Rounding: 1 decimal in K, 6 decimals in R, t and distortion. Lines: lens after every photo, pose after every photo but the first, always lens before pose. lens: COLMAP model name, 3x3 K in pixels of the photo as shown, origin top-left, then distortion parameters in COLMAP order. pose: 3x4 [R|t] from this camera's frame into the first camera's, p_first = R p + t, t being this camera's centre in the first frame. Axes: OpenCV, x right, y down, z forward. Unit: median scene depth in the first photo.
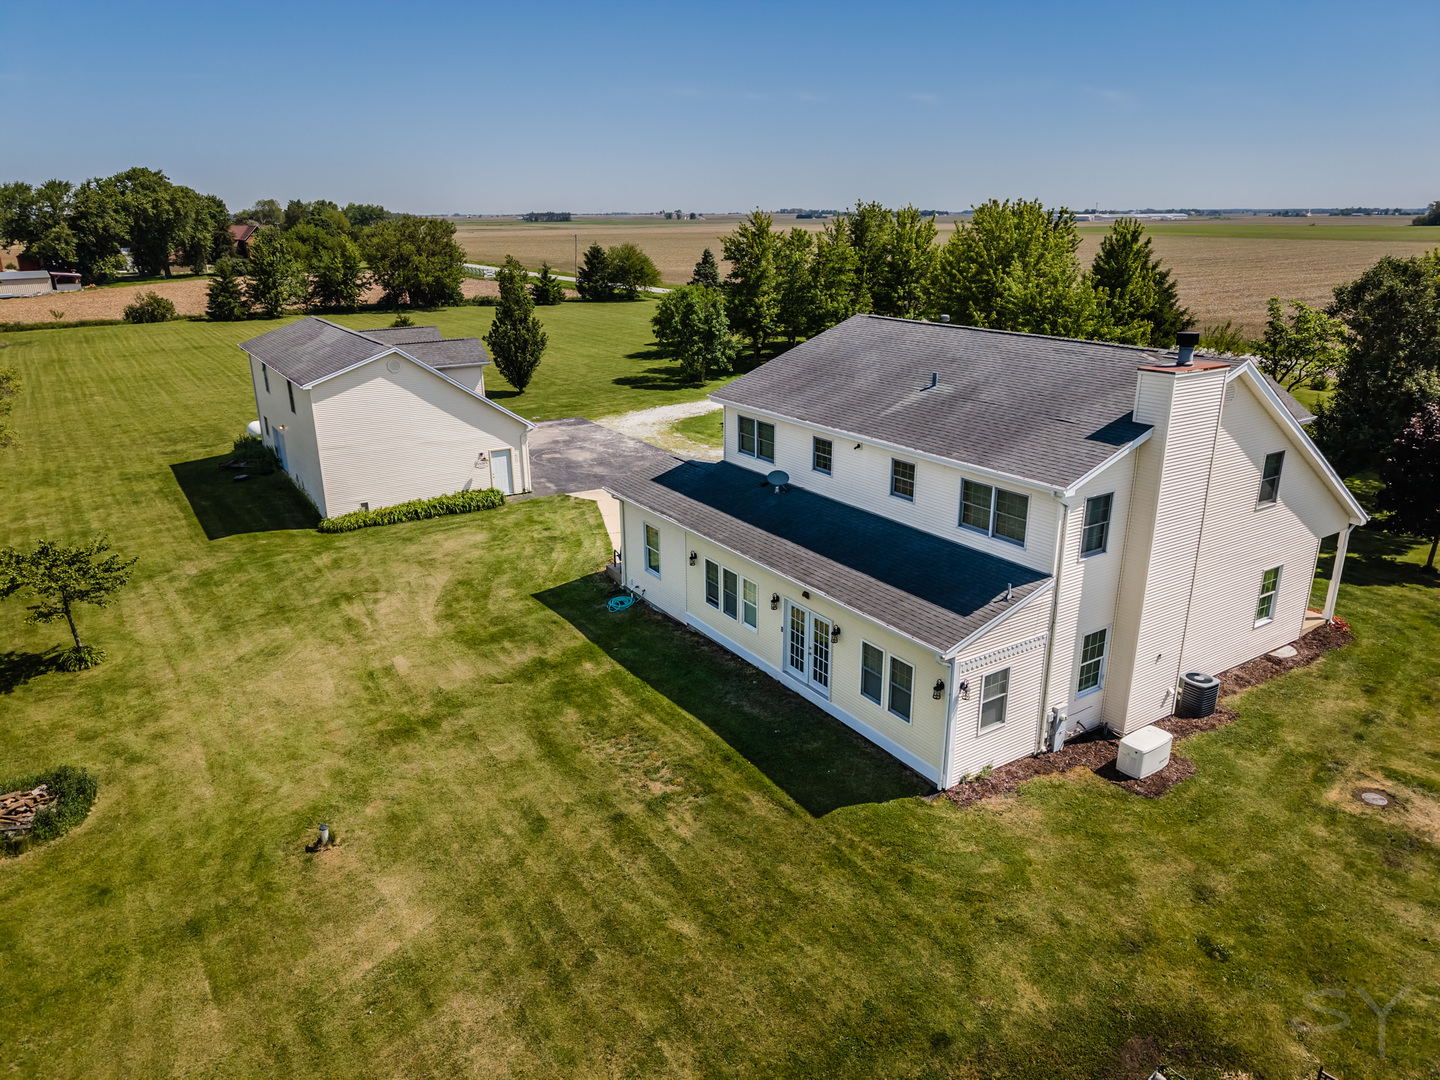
lens RADIAL K [[971.6, 0, 724.3], [0, 971.6, 536.0], [0, 0, 1]] dist [0.013893, -0.016611]
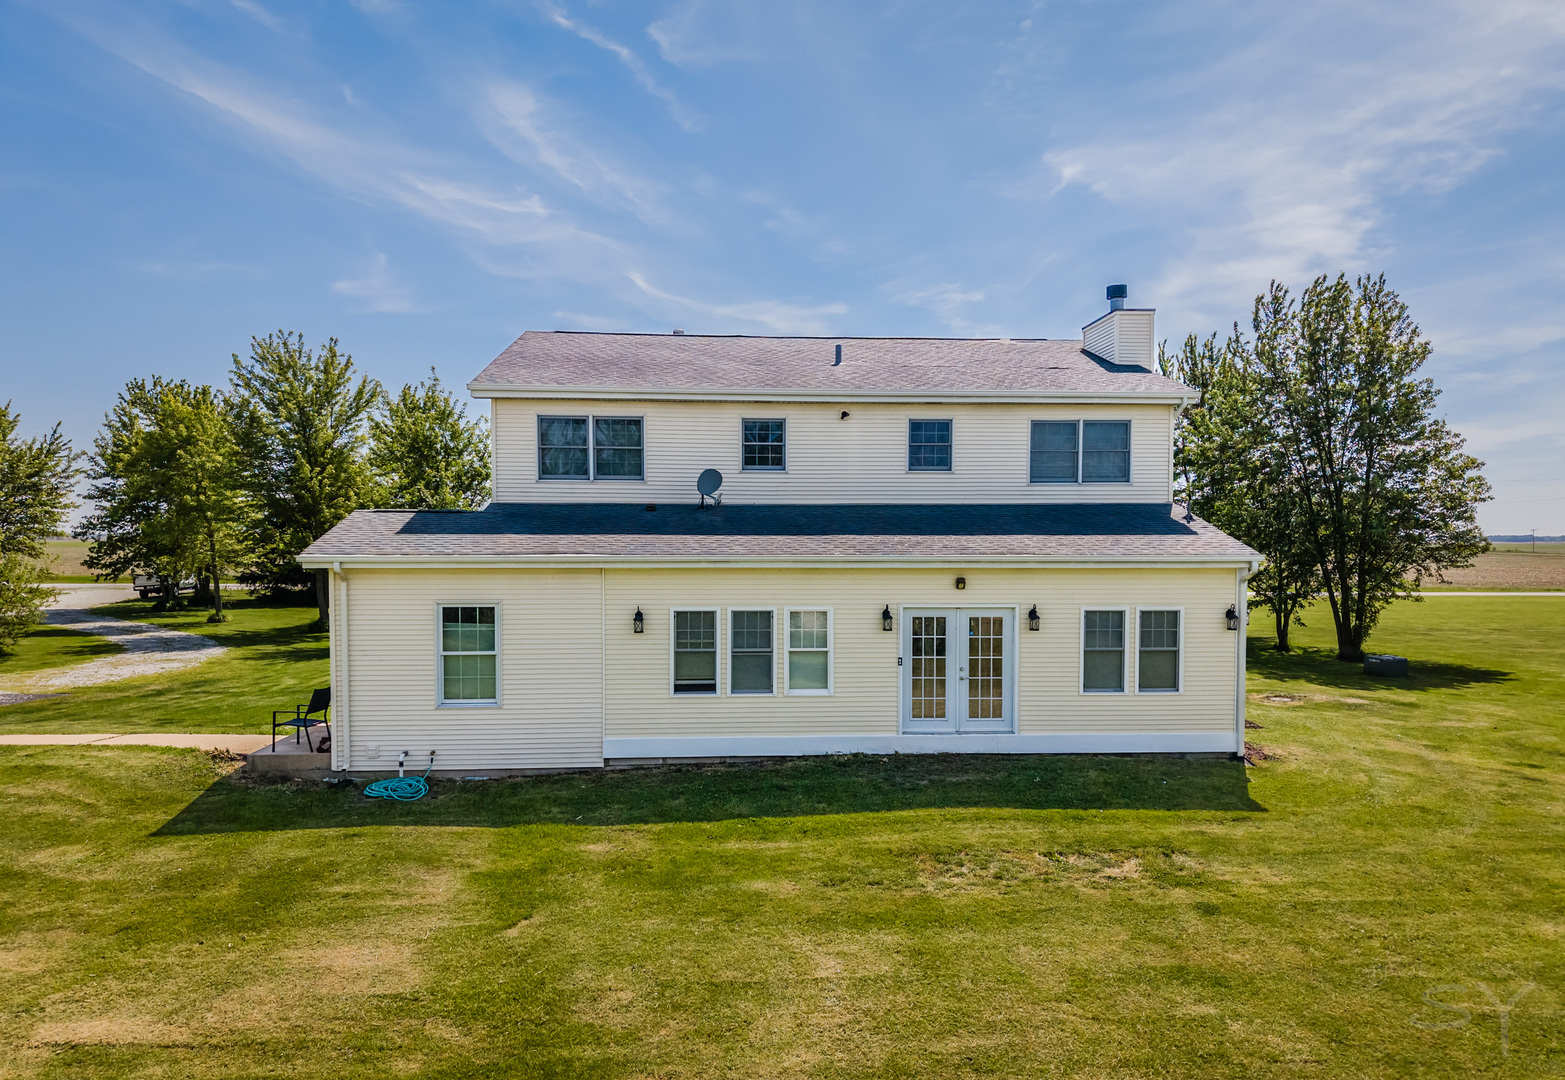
lens RADIAL K [[1116.4, 0, 777.1], [0, 1116.4, 540.2], [0, 0, 1]] dist [0.044498, -0.002289]
pose [[0.474860, 0.010184, 0.880002, -0.691723], [0.272168, 0.949214, -0.157850, 0.127259], [-0.836918, 0.314465, 0.447972, 0.799060]]
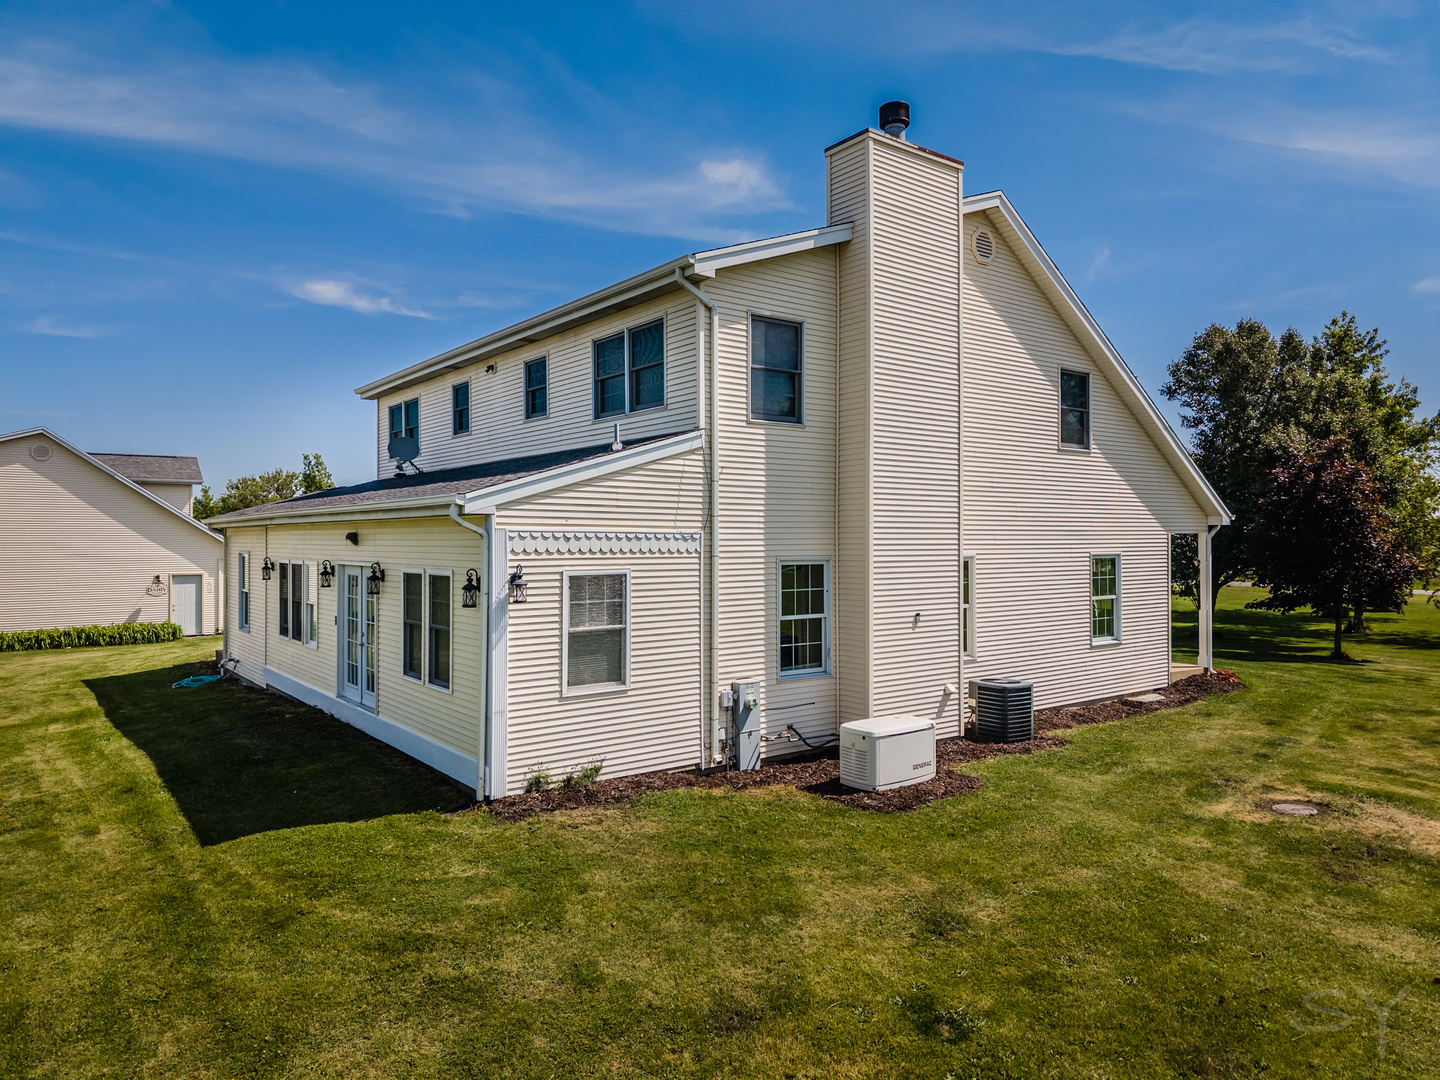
lens RADIAL K [[971.6, 0, 726.2], [0, 971.6, 527.1], [0, 0, 1]] dist [0.013893, -0.016611]
pose [[0.997593, 0.003164, 0.069267, 0.293506], [0.019575, 0.945474, -0.325109, 0.274009], [-0.066518, 0.325683, 0.943136, 0.428657]]
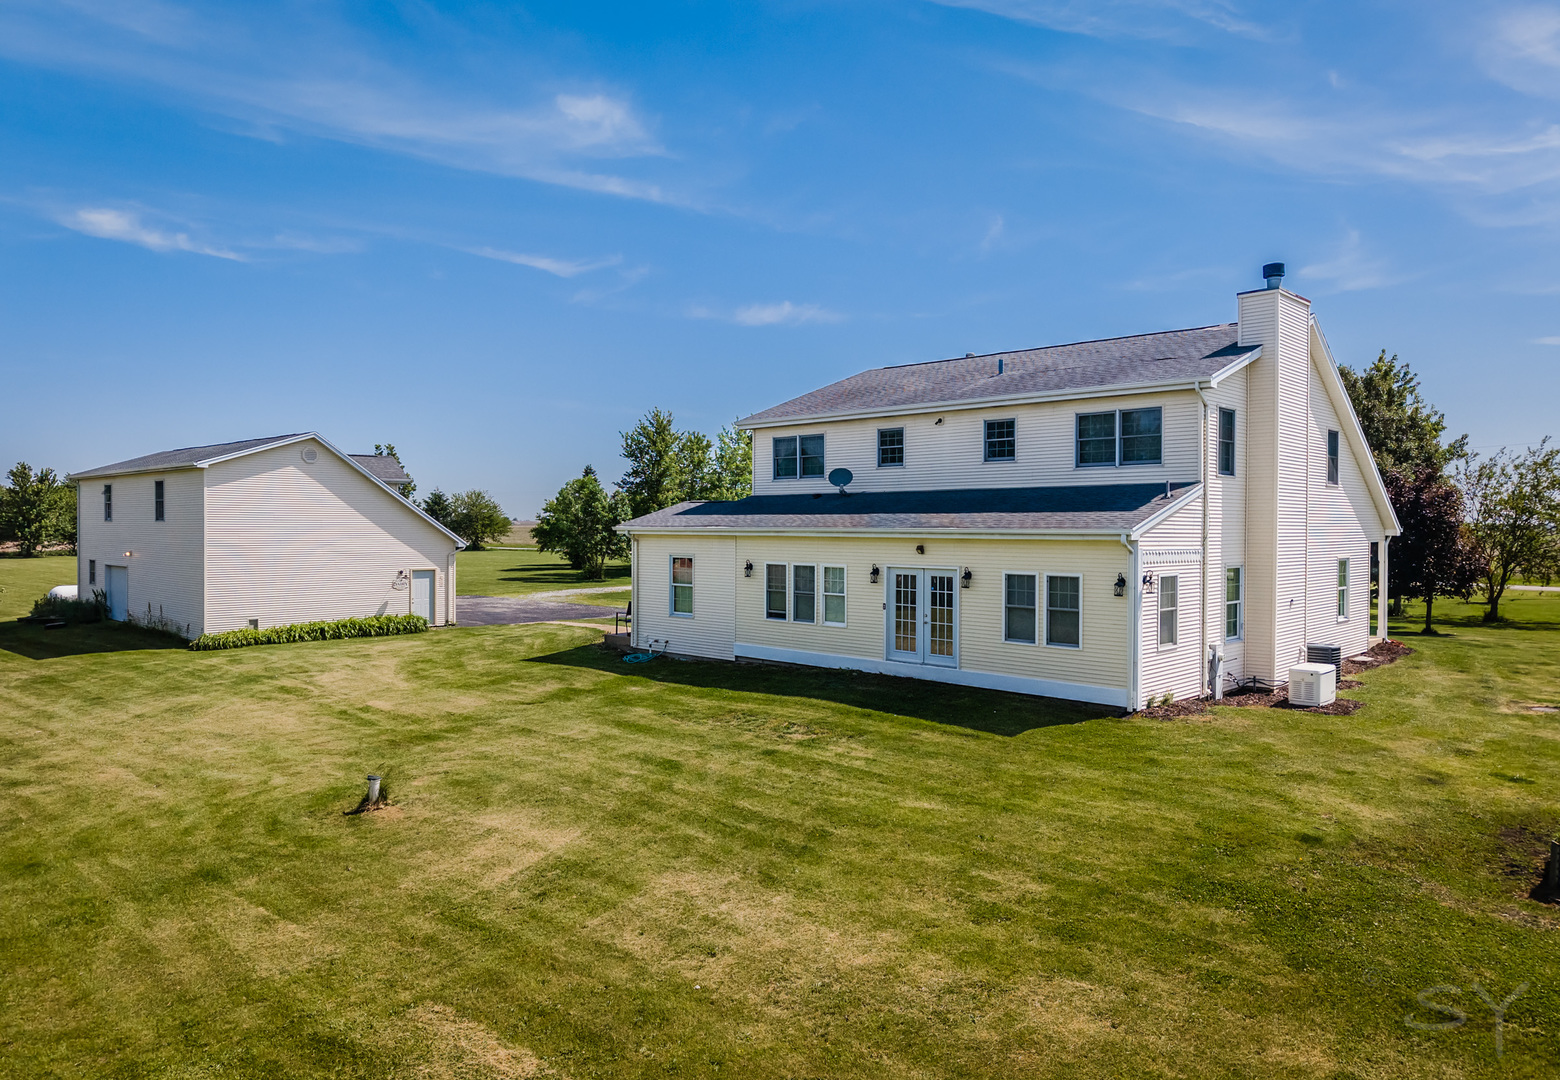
lens RADIAL K [[1073.5, 0, 787.4], [0, 1073.5, 514.7], [0, 0, 1]] dist [0.009644, -0.020740]
pose [[0.973921, 0.009672, 0.226683, -0.268808], [0.063855, 0.947023, -0.314754, 0.348985], [-0.217718, 0.321020, 0.921708, 0.129816]]
